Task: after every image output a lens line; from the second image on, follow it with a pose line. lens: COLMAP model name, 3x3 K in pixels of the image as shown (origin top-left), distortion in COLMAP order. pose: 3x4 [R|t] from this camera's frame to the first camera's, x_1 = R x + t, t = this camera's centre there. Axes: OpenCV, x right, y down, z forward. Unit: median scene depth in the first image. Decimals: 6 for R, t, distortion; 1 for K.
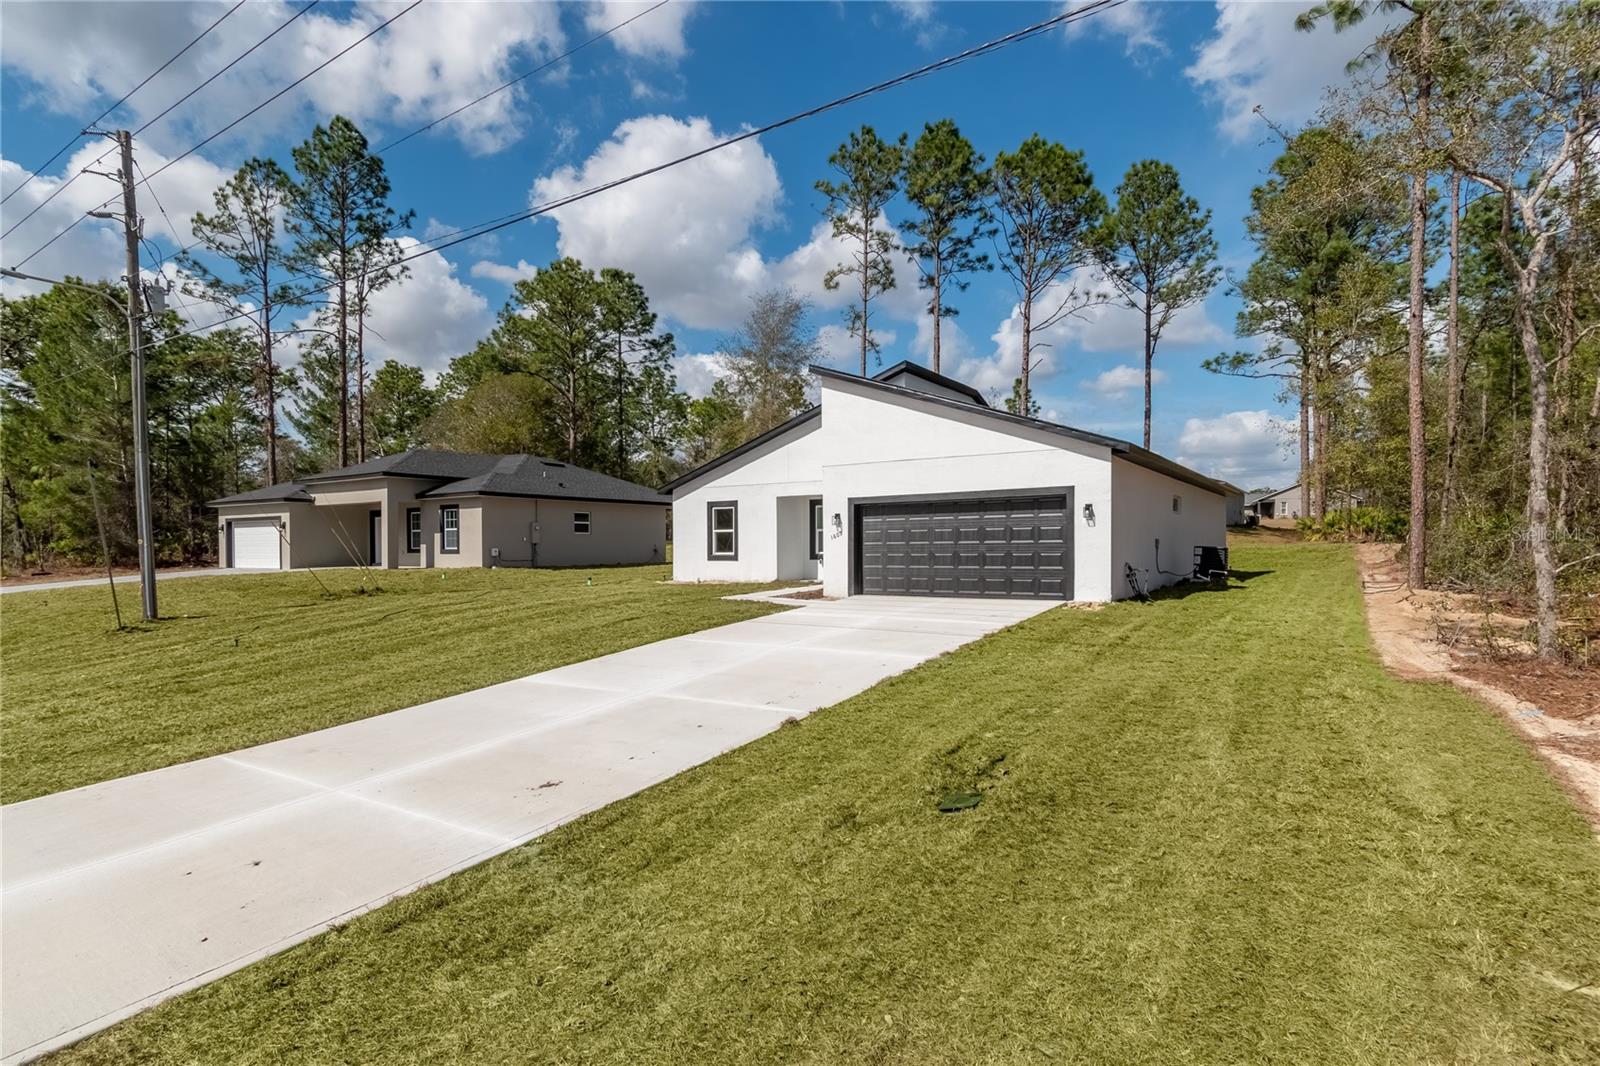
lens RADIAL K [[774.6, 0, 844.7], [0, 774.6, 551.1], [0, 0, 1]] dist [-0.002943, -0.000305]
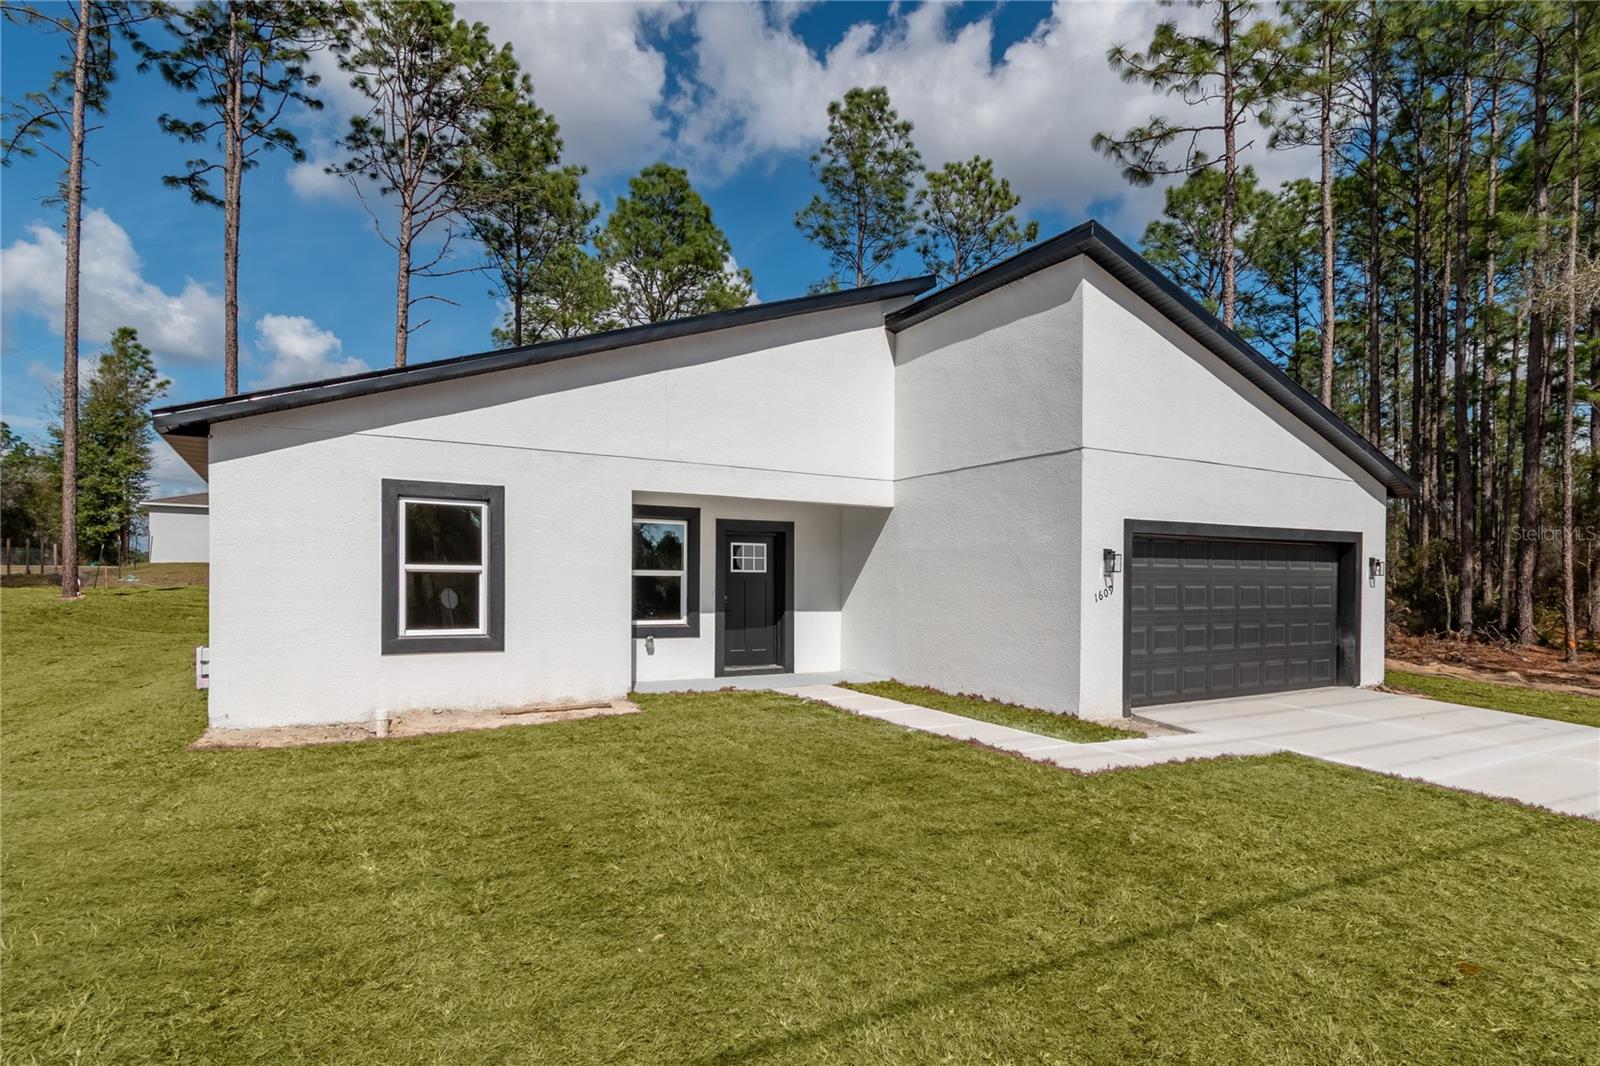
lens RADIAL K [[808.6, 0, 795.6], [0, 808.6, 585.2], [0, 0, 1]] dist [0.015786, -0.021753]
pose [[0.471531, 0.008253, 0.881811, -0.402048], [-0.001570, 0.999962, -0.008519, -0.015403], [-0.881848, 0.002633, 0.471526, 0.677754]]
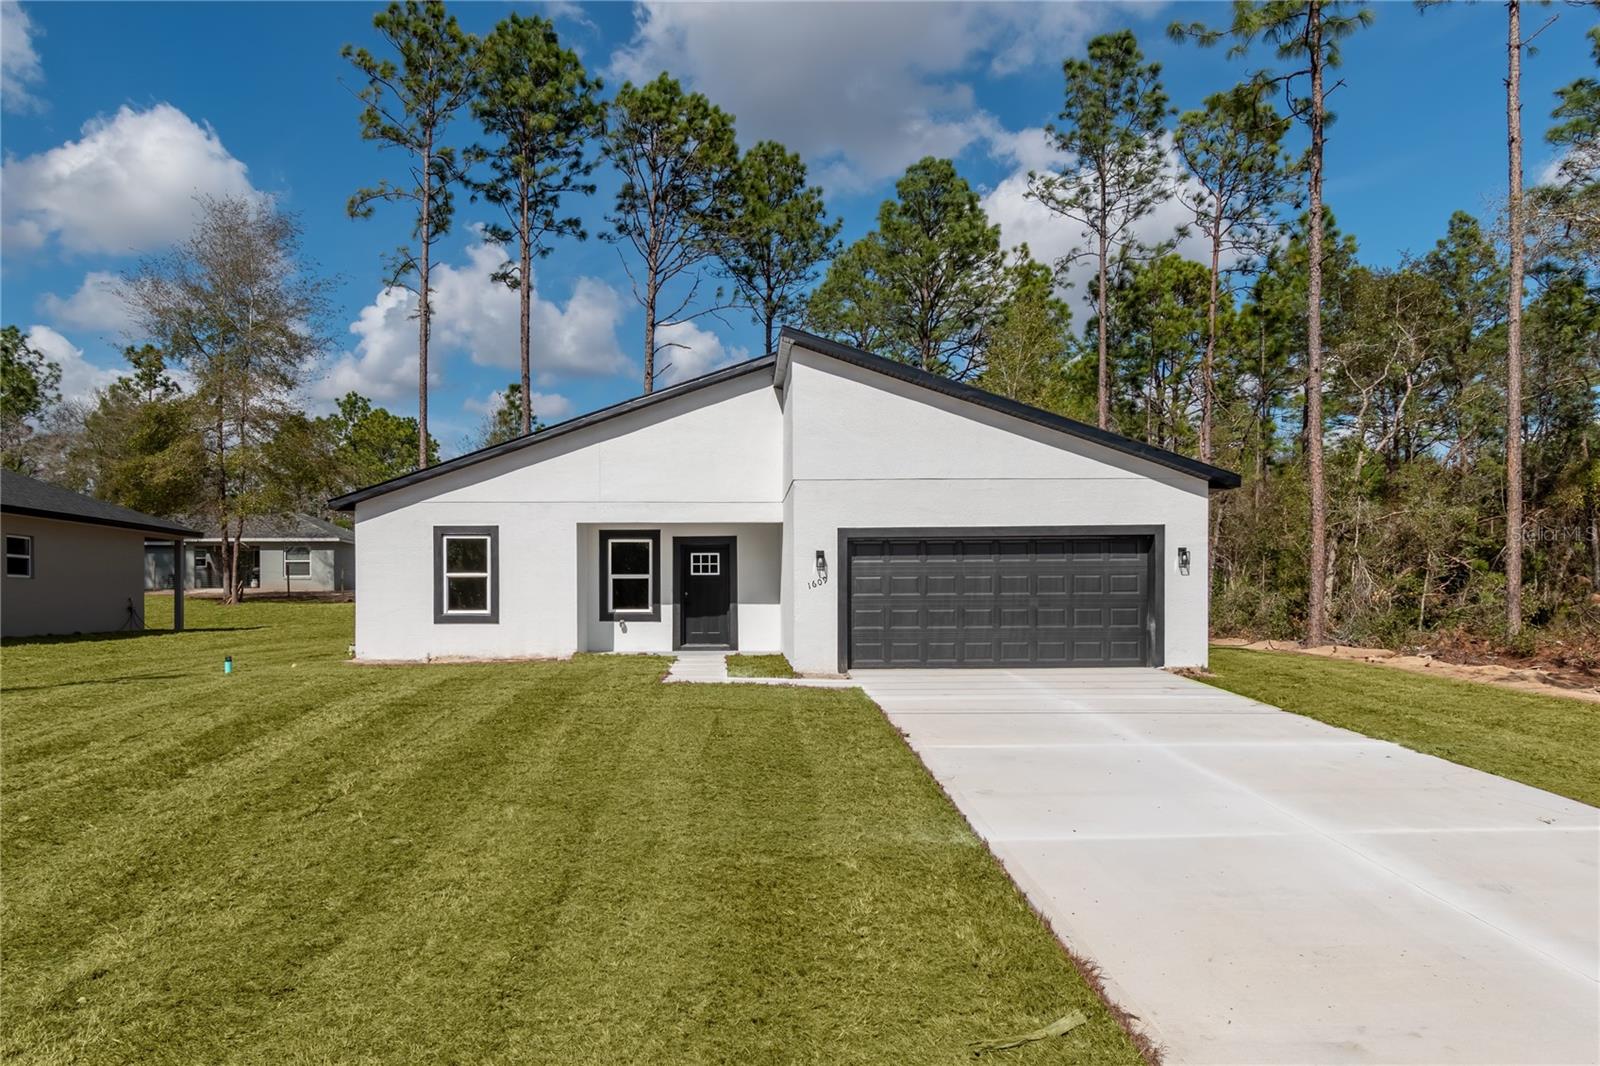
lens RADIAL K [[976.7, 0, 760.5], [0, 976.7, 606.4], [0, 0, 1]] dist [0.002692, 0.002107]
pose [[0.837880, -0.000281, 0.545854, -0.379368], [0.003384, 0.999983, -0.004680, 0.003013], [-0.545843, 0.005768, 0.837867, 0.224806]]
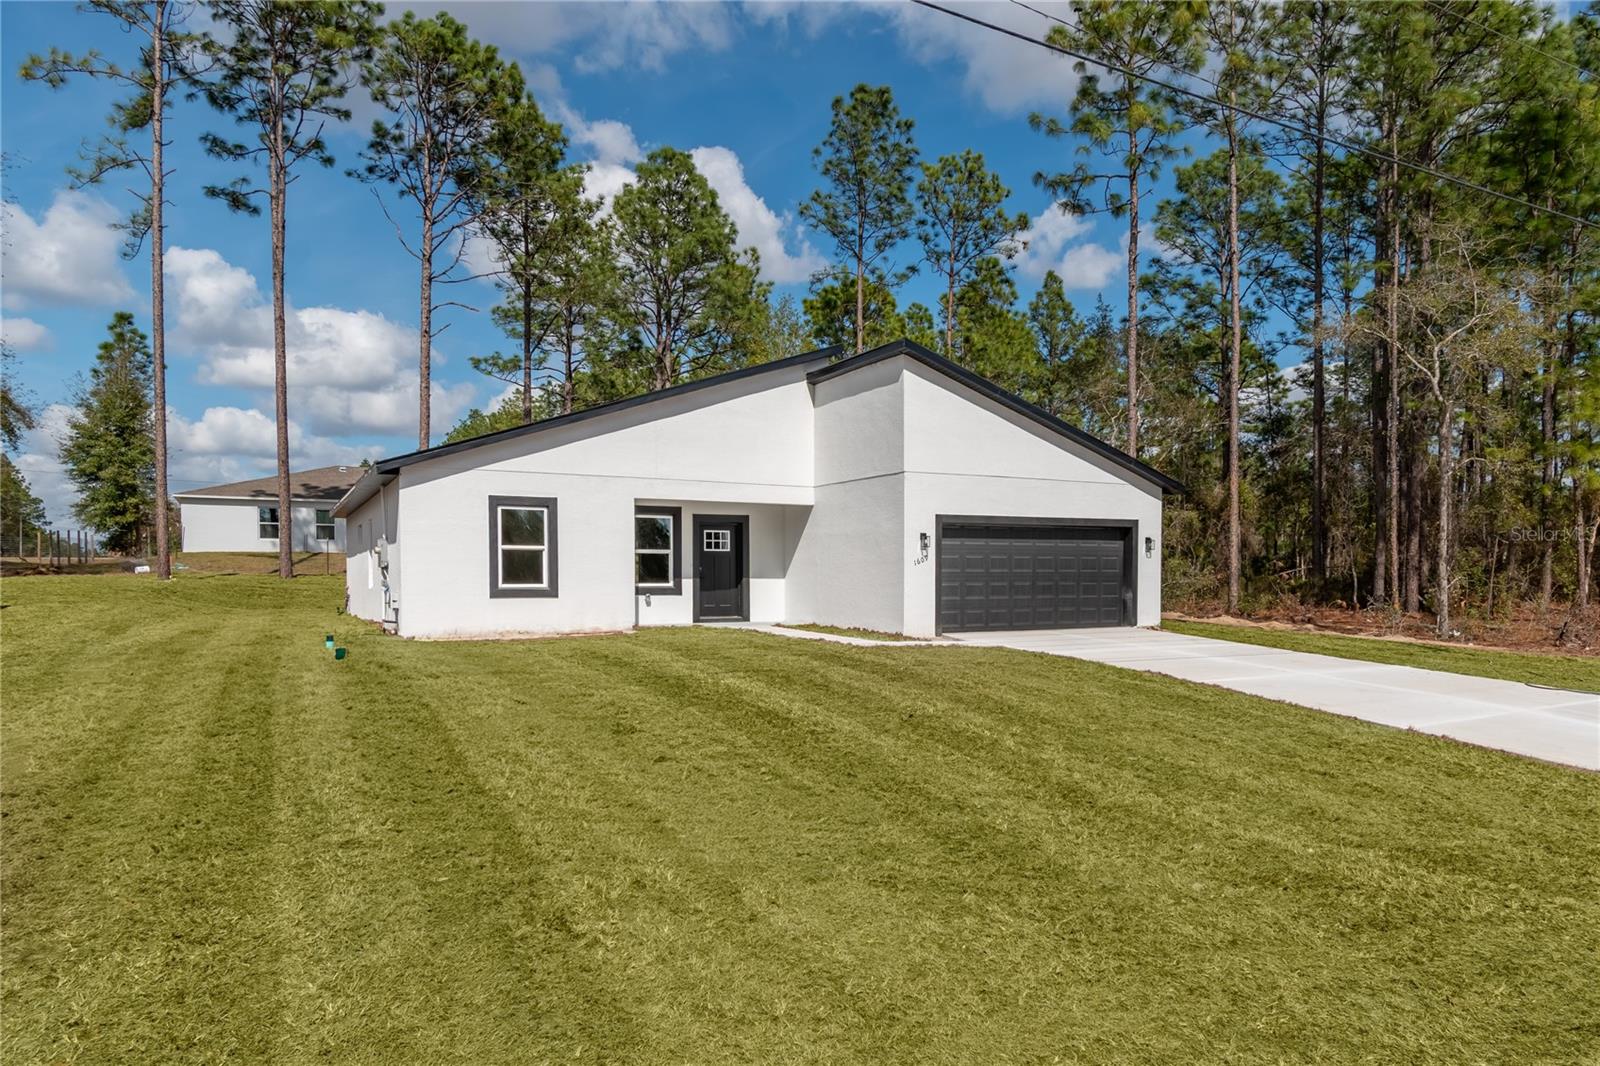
lens RADIAL K [[974.4, 0, 807.5], [0, 974.4, 596.0], [0, 0, 1]] dist [0.002857, 0.002111]
pose [[0.501482, -0.010304, 0.865107, -0.684172], [0.004208, 0.999946, 0.009470, 0.004712], [-0.865158, -0.001109, 0.501499, 0.434616]]
